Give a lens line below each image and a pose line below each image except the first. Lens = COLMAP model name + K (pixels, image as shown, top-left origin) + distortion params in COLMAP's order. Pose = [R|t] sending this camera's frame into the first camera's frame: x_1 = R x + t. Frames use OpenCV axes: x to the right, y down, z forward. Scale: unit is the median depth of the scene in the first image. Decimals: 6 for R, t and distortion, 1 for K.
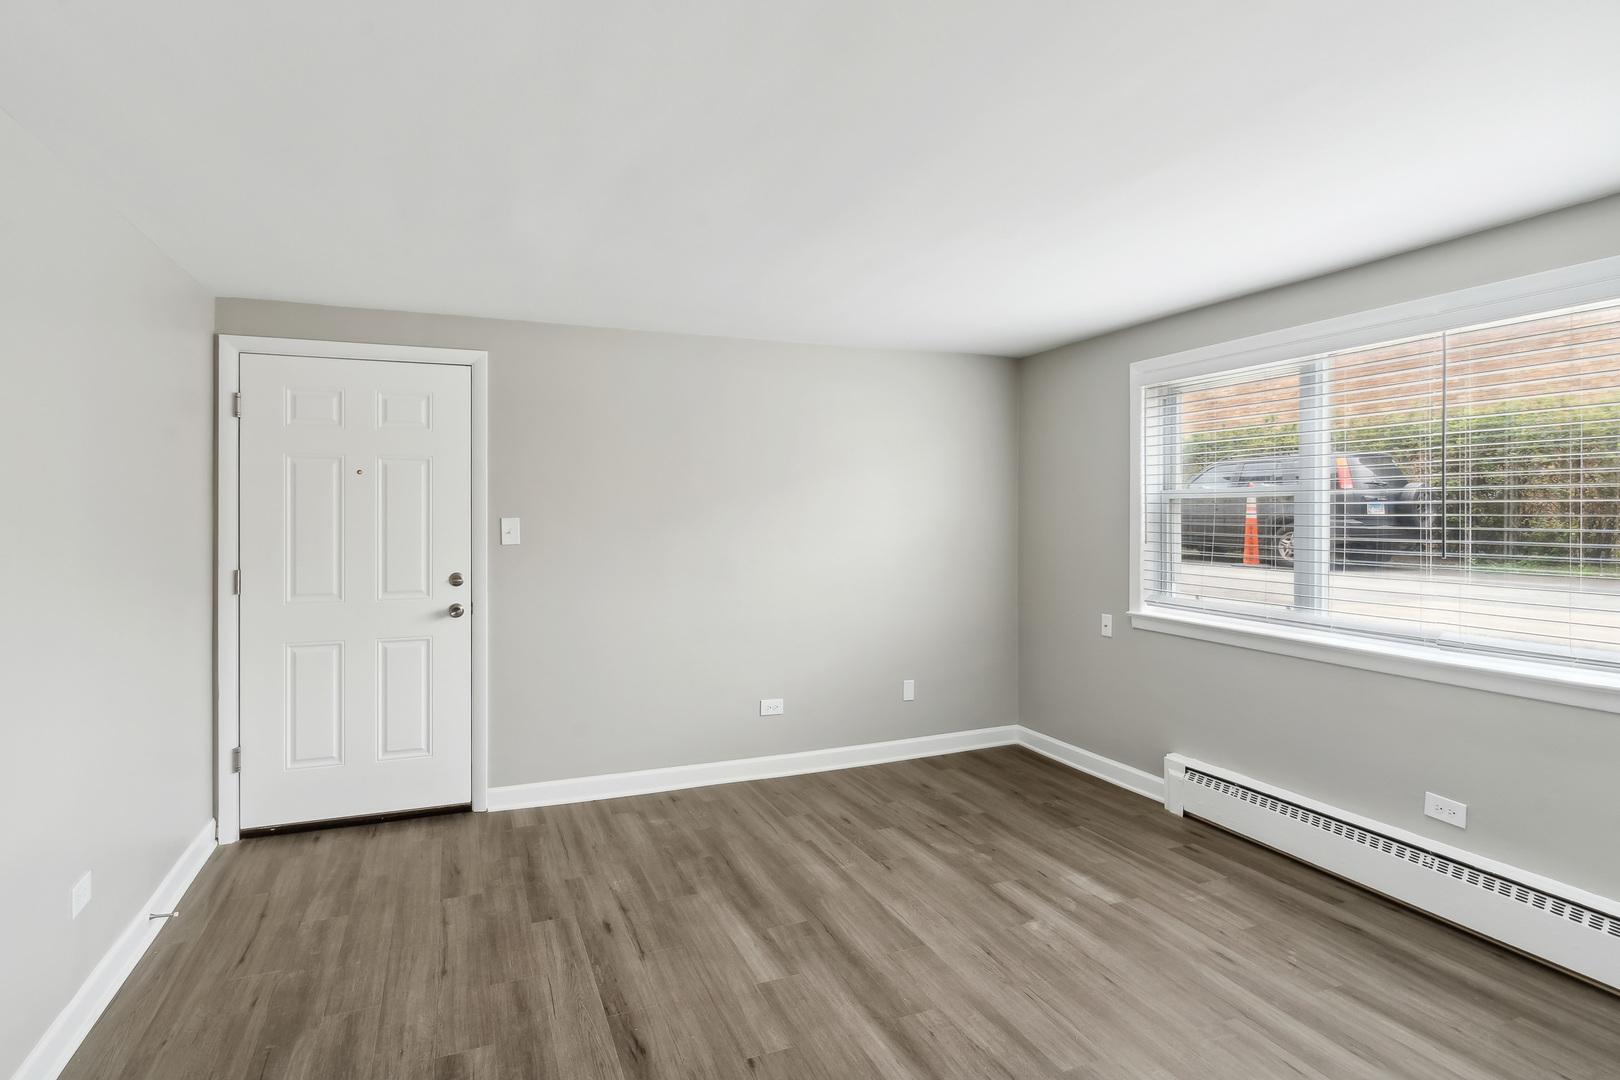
lens RADIAL K [[822.9, 0, 787.7], [0, 822.9, 511.8], [0, 0, 1]] dist [0.001230, -0.000336]
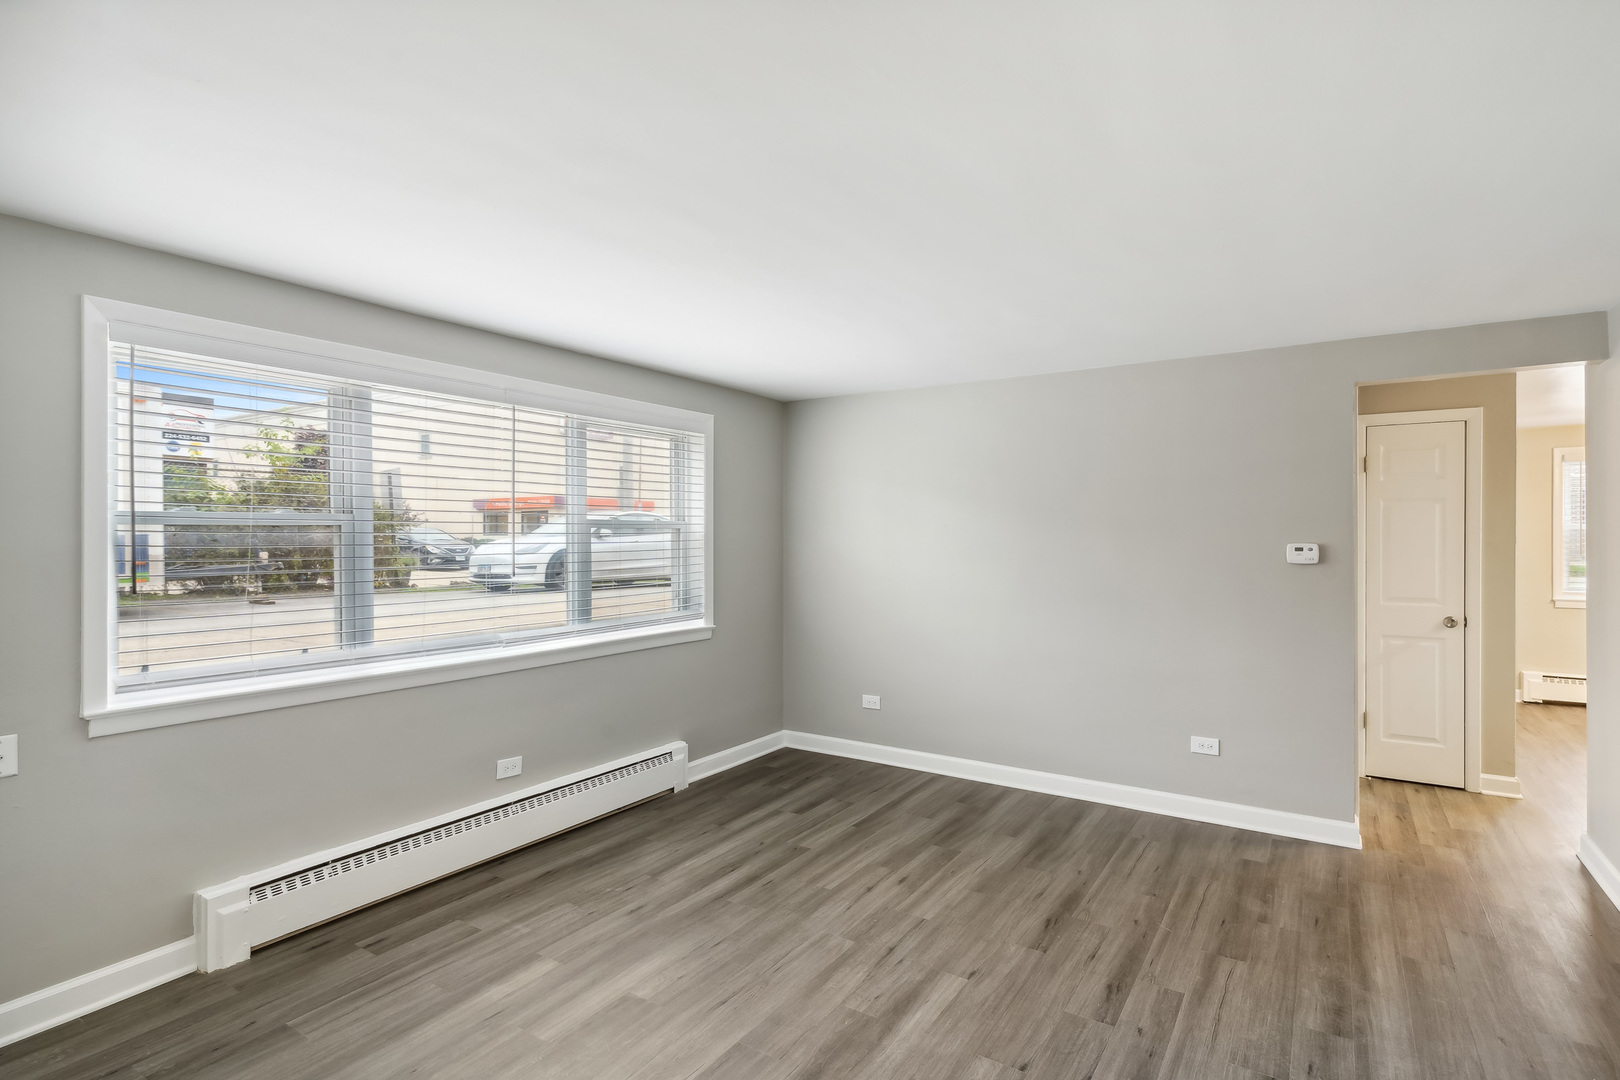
lens RADIAL K [[797.0, 0, 833.6], [0, 797.0, 523.2], [0, 0, 1]] dist [0.001276, -0.001055]
pose [[-0.584412, 0.015969, 0.811300, -0.453111], [0.004180, 0.999852, -0.016669, -0.004228], [-0.811446, -0.006350, -0.584393, 1.102705]]
